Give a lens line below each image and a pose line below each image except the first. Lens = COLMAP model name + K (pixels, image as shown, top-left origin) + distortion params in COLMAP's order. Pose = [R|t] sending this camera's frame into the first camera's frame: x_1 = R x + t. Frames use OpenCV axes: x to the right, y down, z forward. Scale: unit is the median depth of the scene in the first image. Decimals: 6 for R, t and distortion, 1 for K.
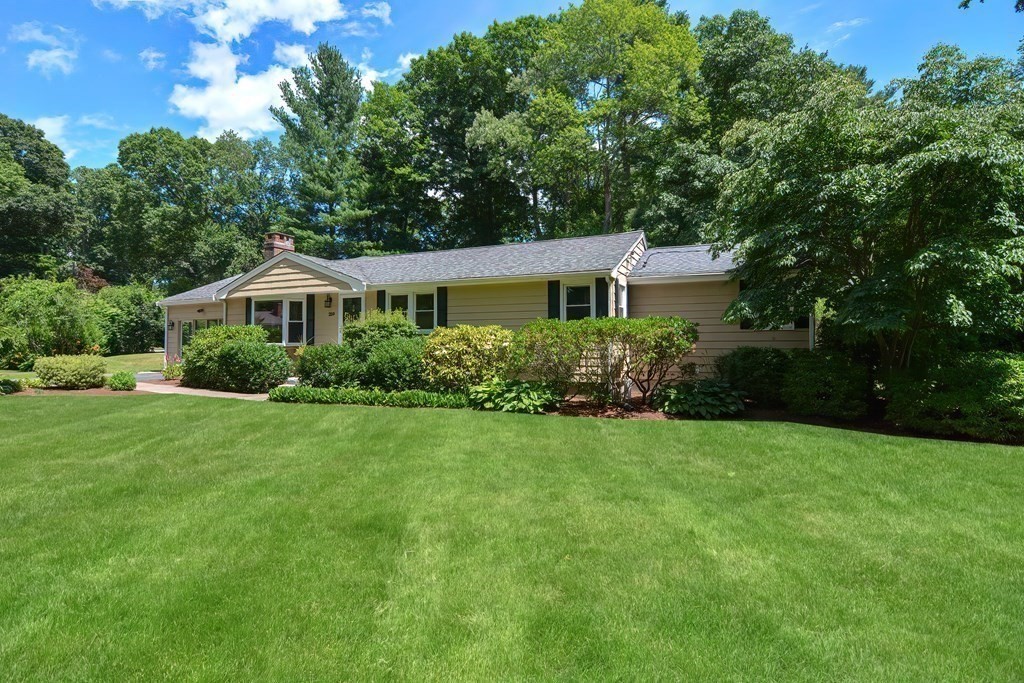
lens RADIAL K [[523.5, 0, 508.1], [0, 523.5, 335.4], [0, 0, 1]] dist [-0.015132, 0.000098]
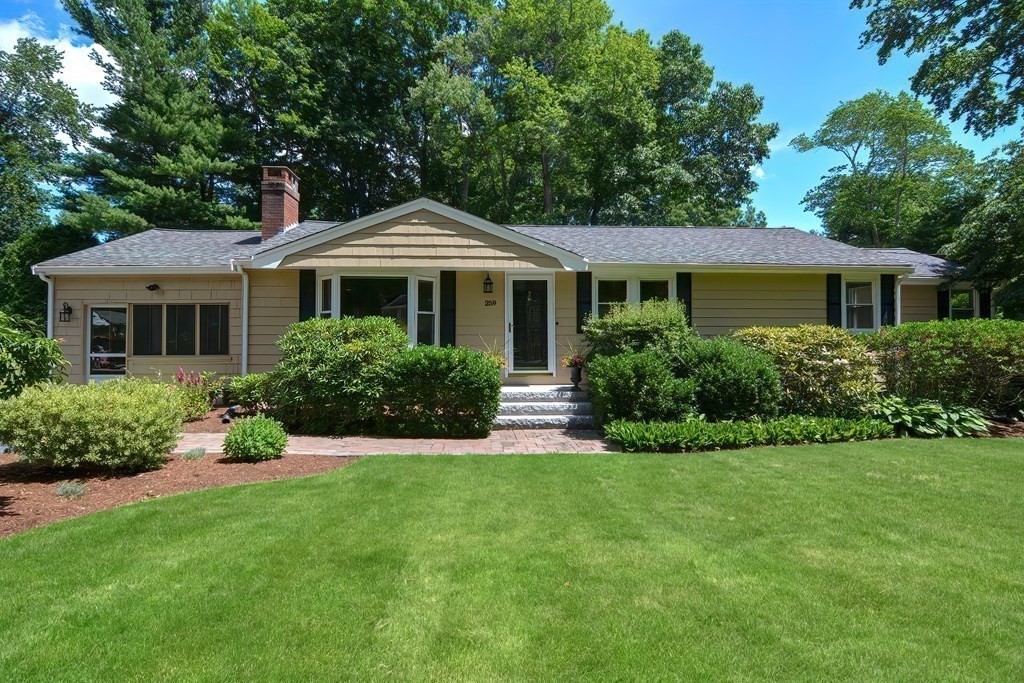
lens RADIAL K [[494.7, 0, 511.9], [0, 494.7, 339.0], [0, 0, 1]] dist [-0.000533, -0.004848]
pose [[0.882509, -0.000323, 0.470296, -0.593724], [-0.009256, 0.999794, 0.018055, -0.007280], [-0.470205, -0.020286, 0.882324, 0.428723]]
